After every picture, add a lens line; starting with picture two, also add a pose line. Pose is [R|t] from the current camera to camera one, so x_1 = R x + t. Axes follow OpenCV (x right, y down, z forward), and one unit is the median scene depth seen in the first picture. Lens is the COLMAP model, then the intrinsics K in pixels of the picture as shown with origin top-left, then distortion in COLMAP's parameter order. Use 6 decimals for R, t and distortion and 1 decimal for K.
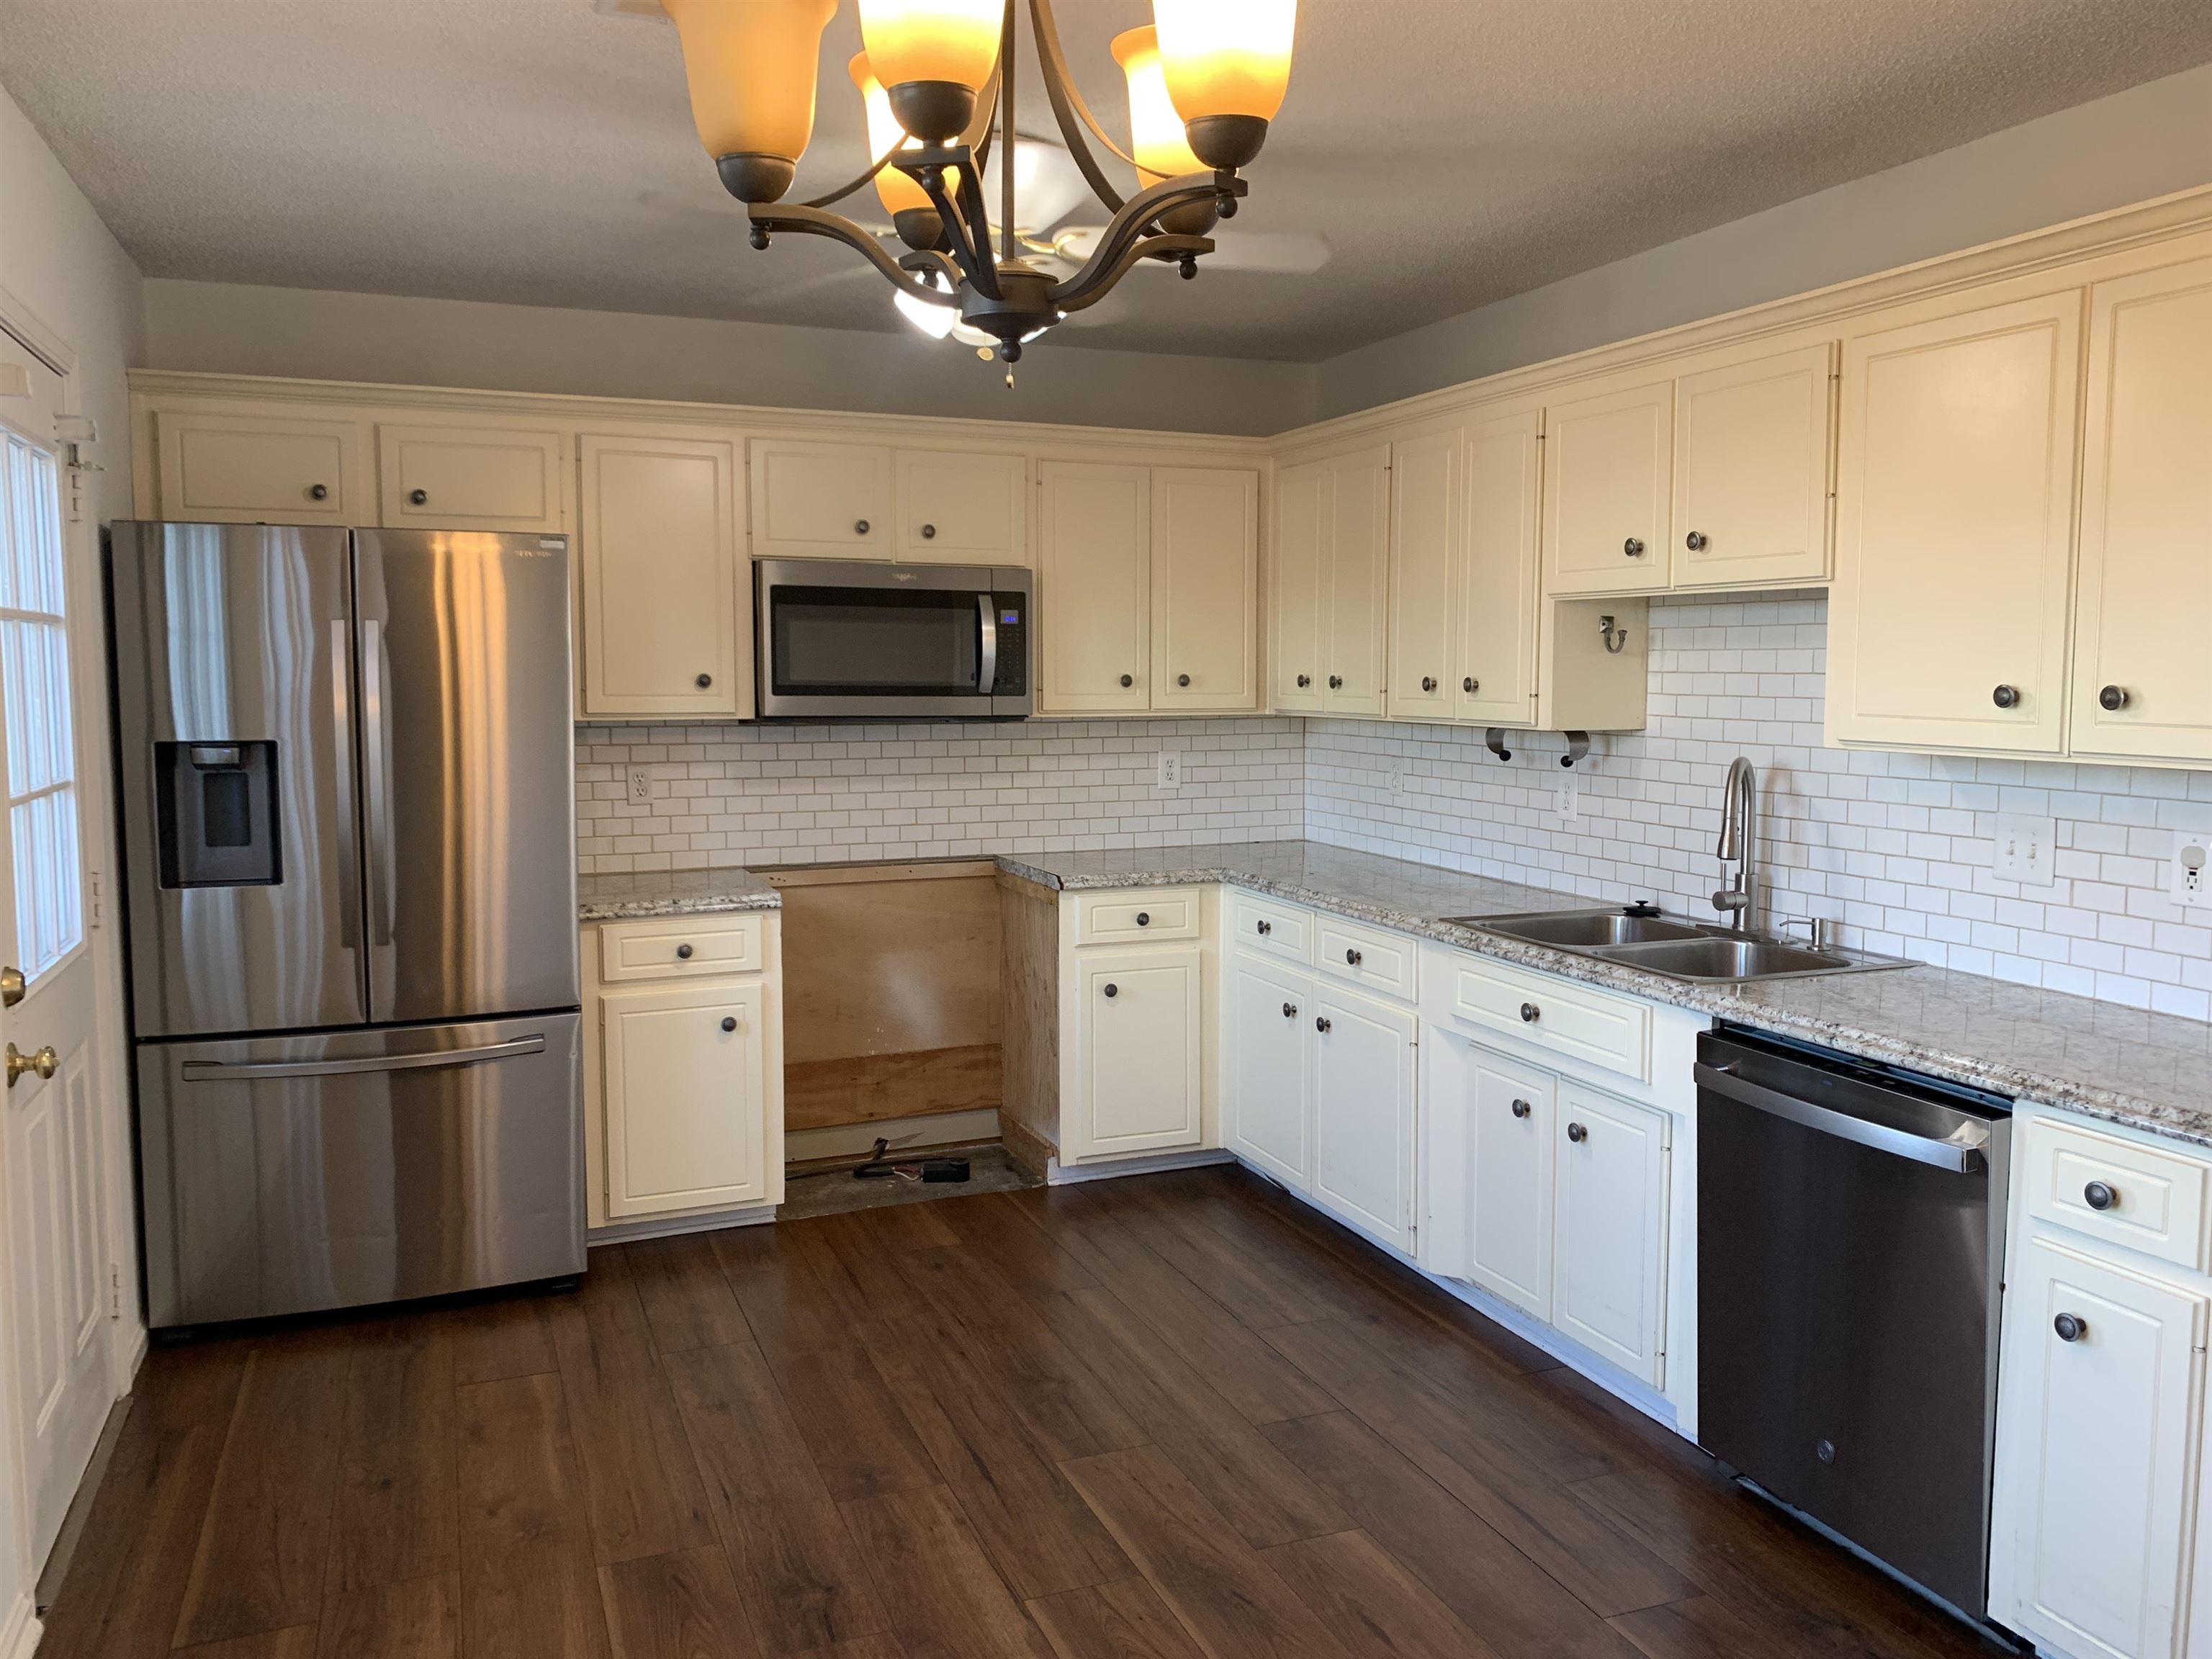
lens RADIAL K [[1688.8, 0, 1112.7], [0, 1688.8, 826.1], [0, 0, 1]] dist [0.061998, -0.036518]
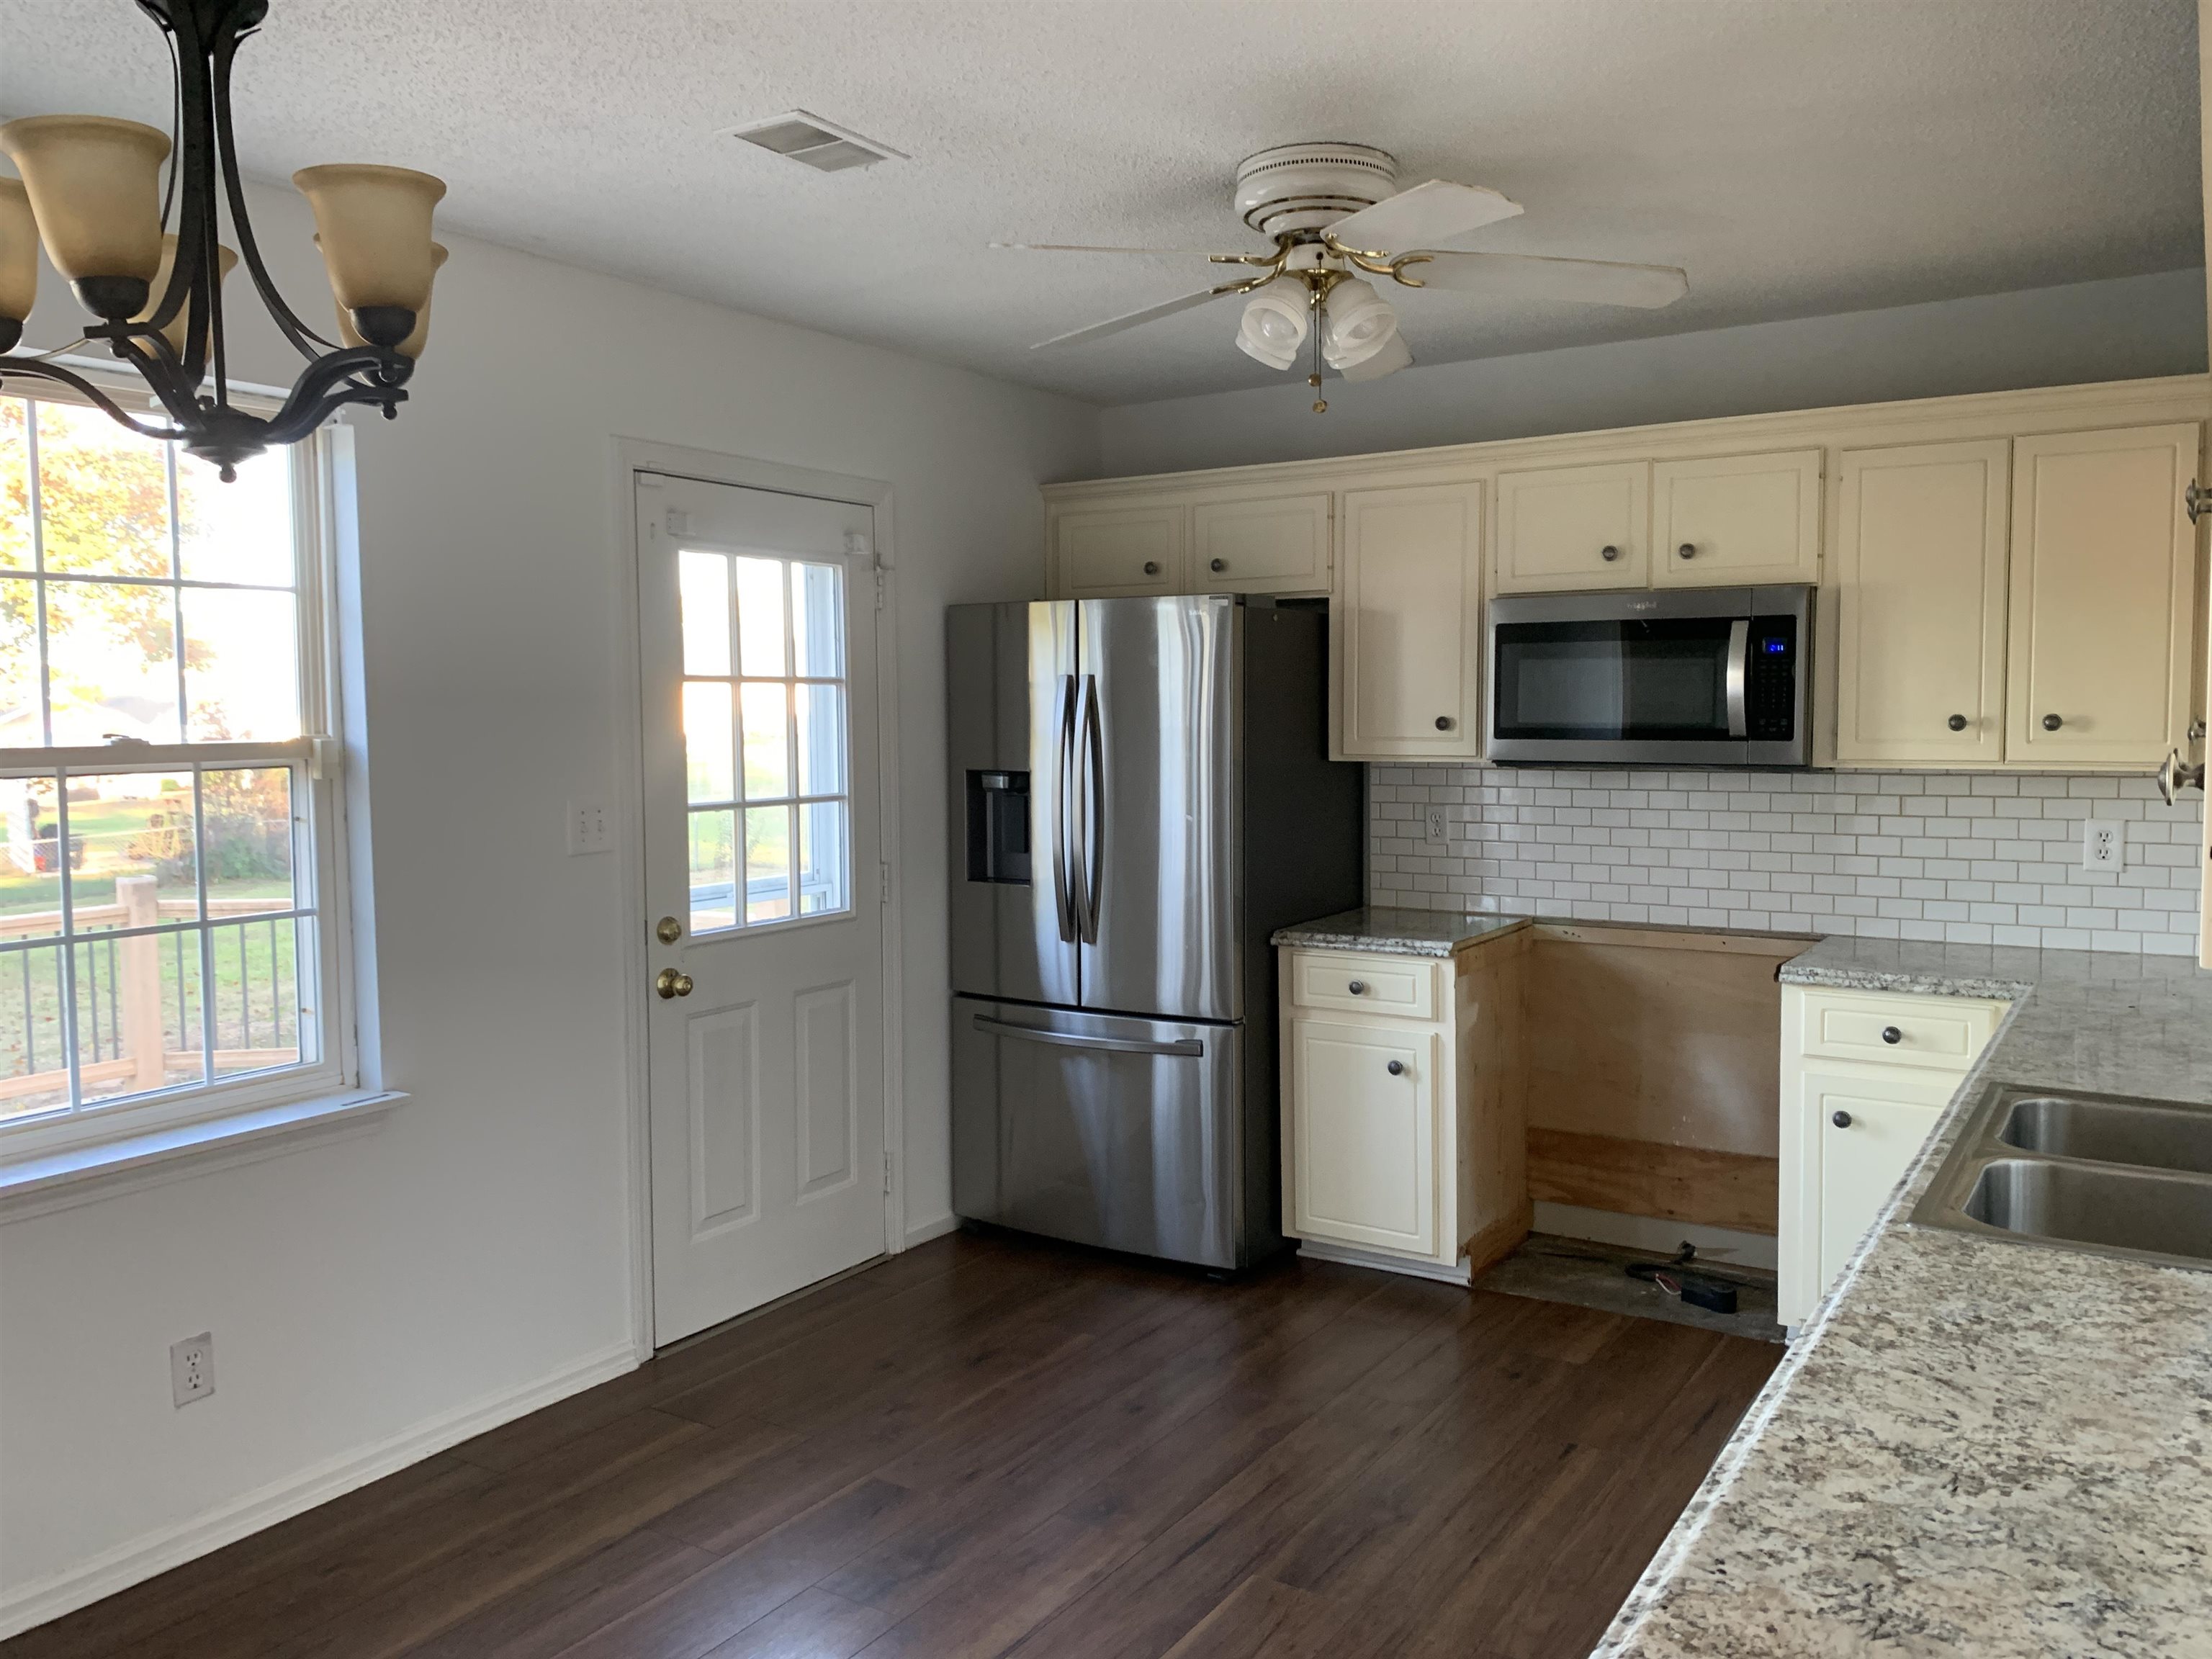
lens RADIAL K [[1688.8, 0, 1110.8], [0, 1688.8, 814.5], [0, 0, 1]] dist [0.061998, -0.036518]
pose [[0.581287, 0.047691, -0.812300, 0.463622], [-0.069449, 0.997546, 0.008869, -0.028056], [0.810729, 0.051258, 0.583173, 0.270249]]
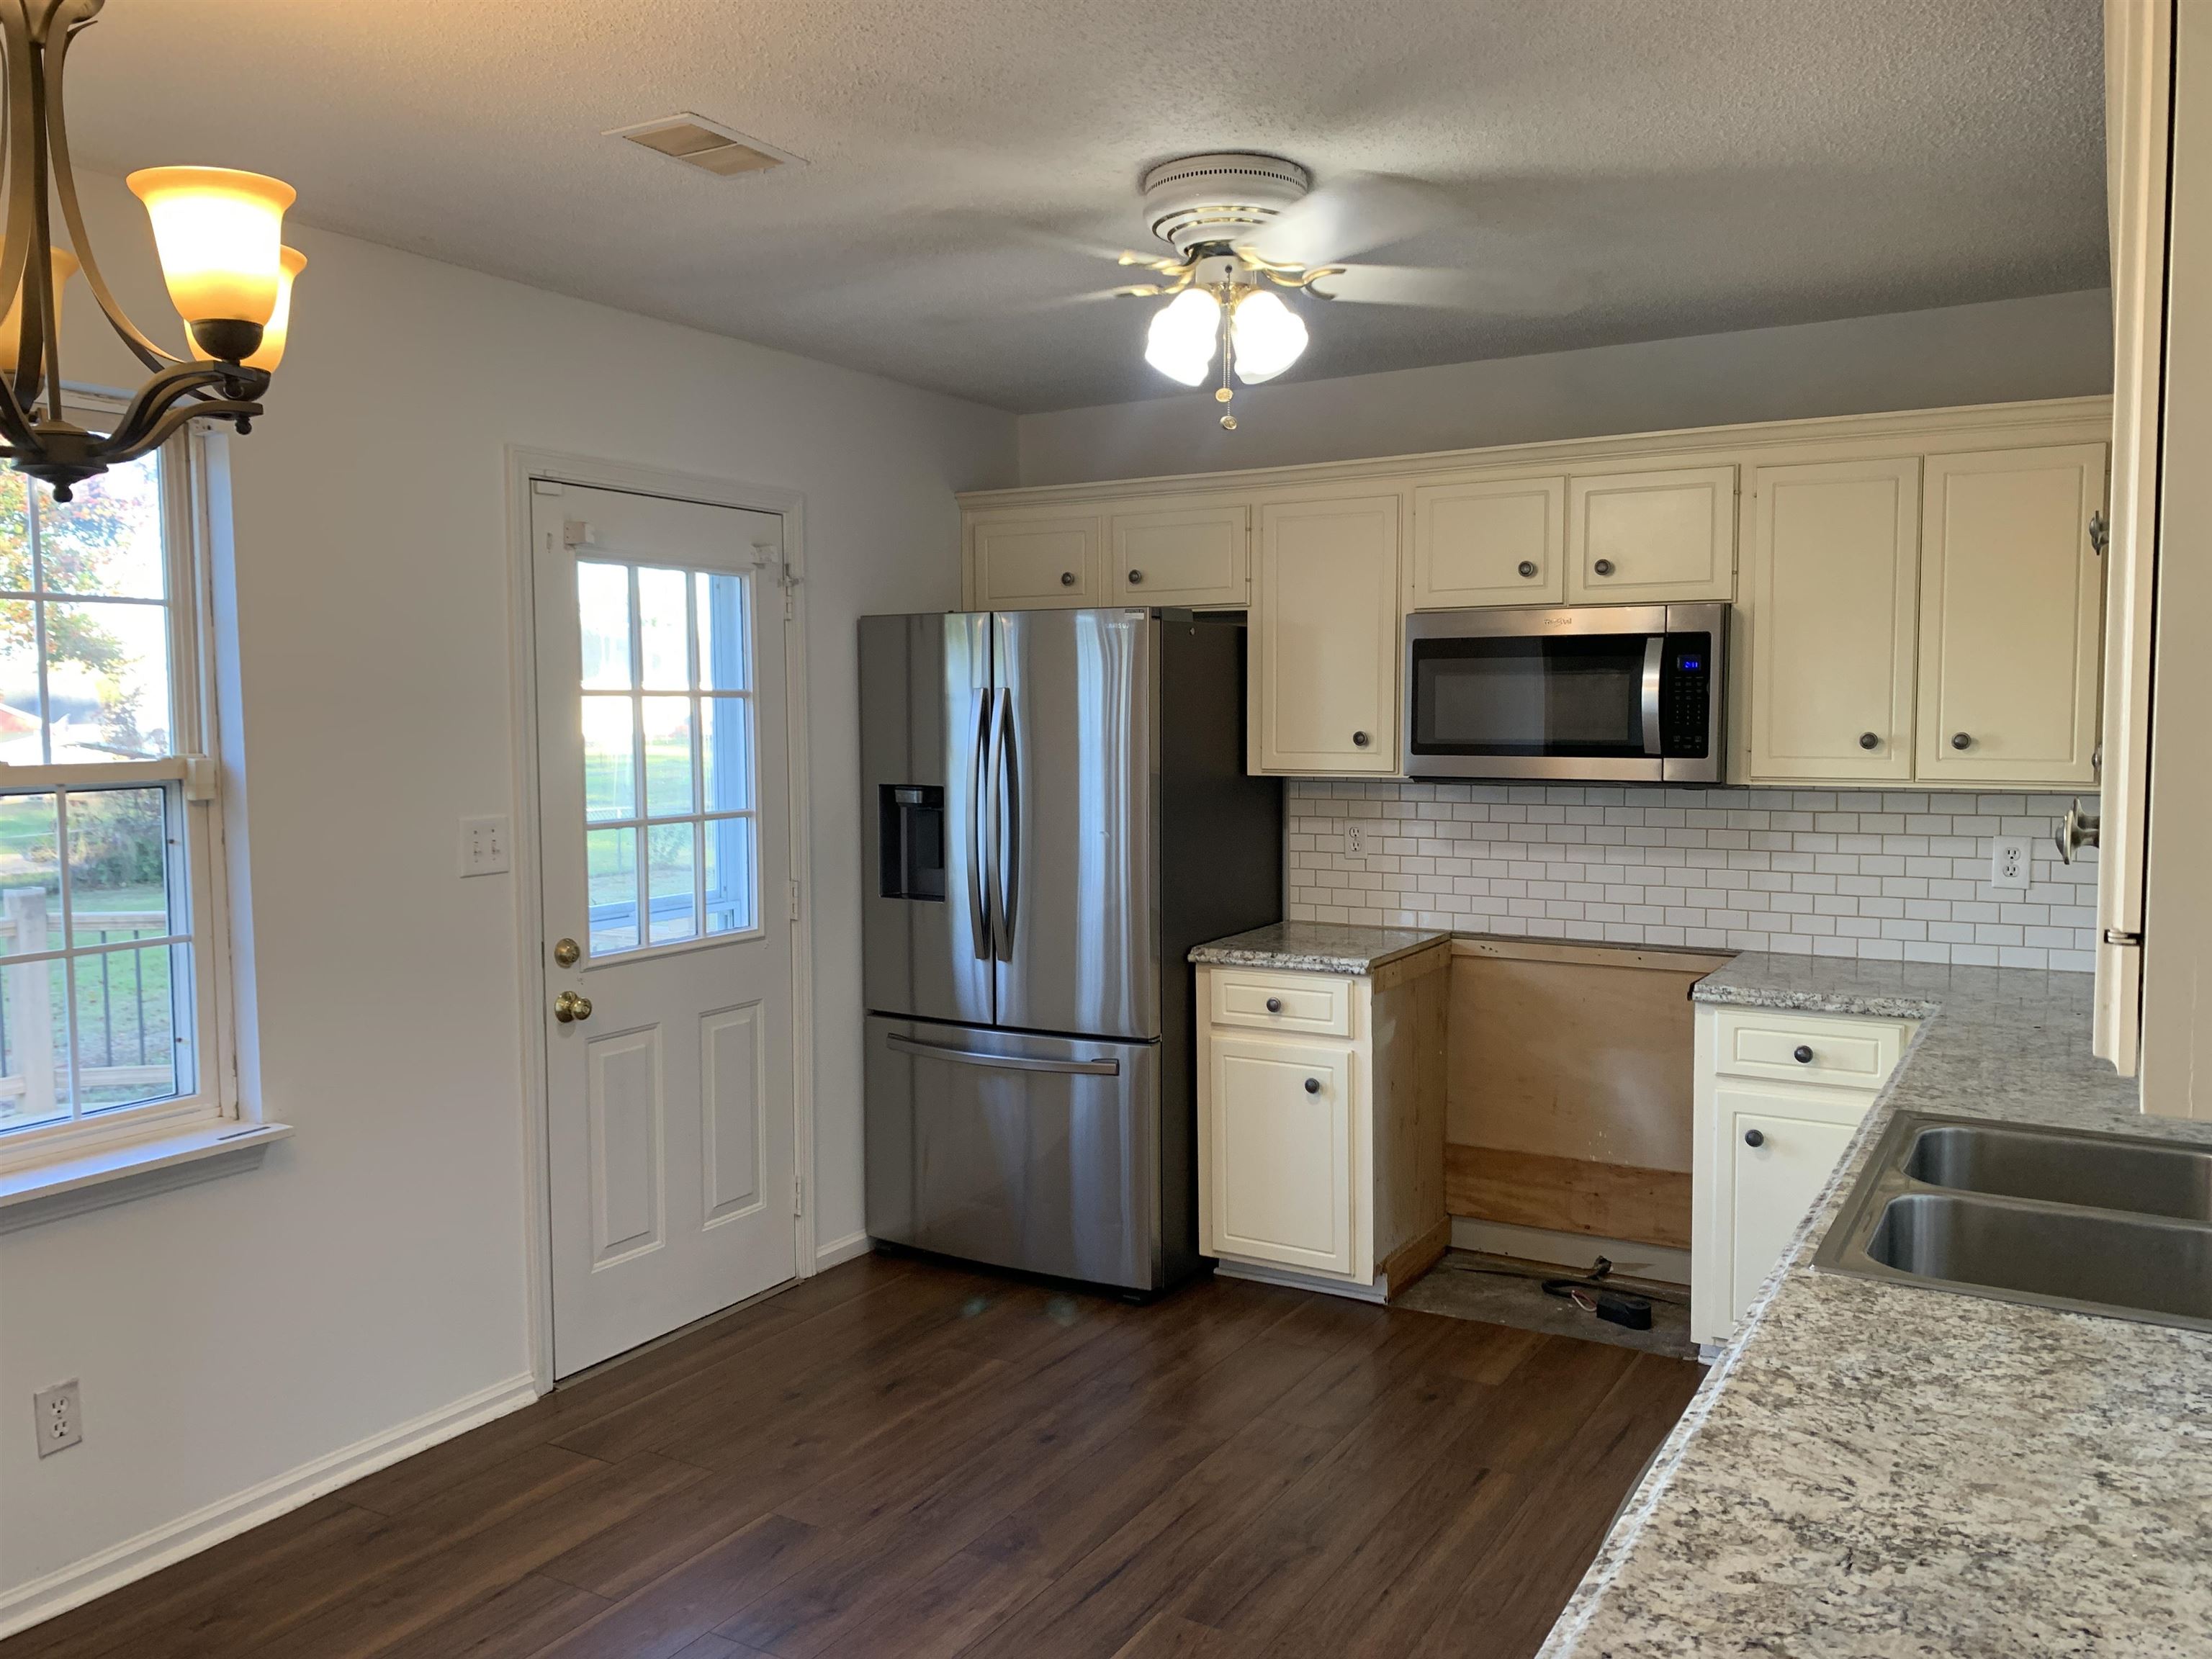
lens RADIAL K [[1688.8, 0, 1101.3], [0, 1688.8, 825.4], [0, 0, 1]] dist [0.061998, -0.036518]
pose [[0.608187, 0.053251, -0.792006, 0.458010], [-0.069527, 0.997486, 0.013676, -0.038540], [0.790743, 0.046748, 0.610360, 0.286735]]
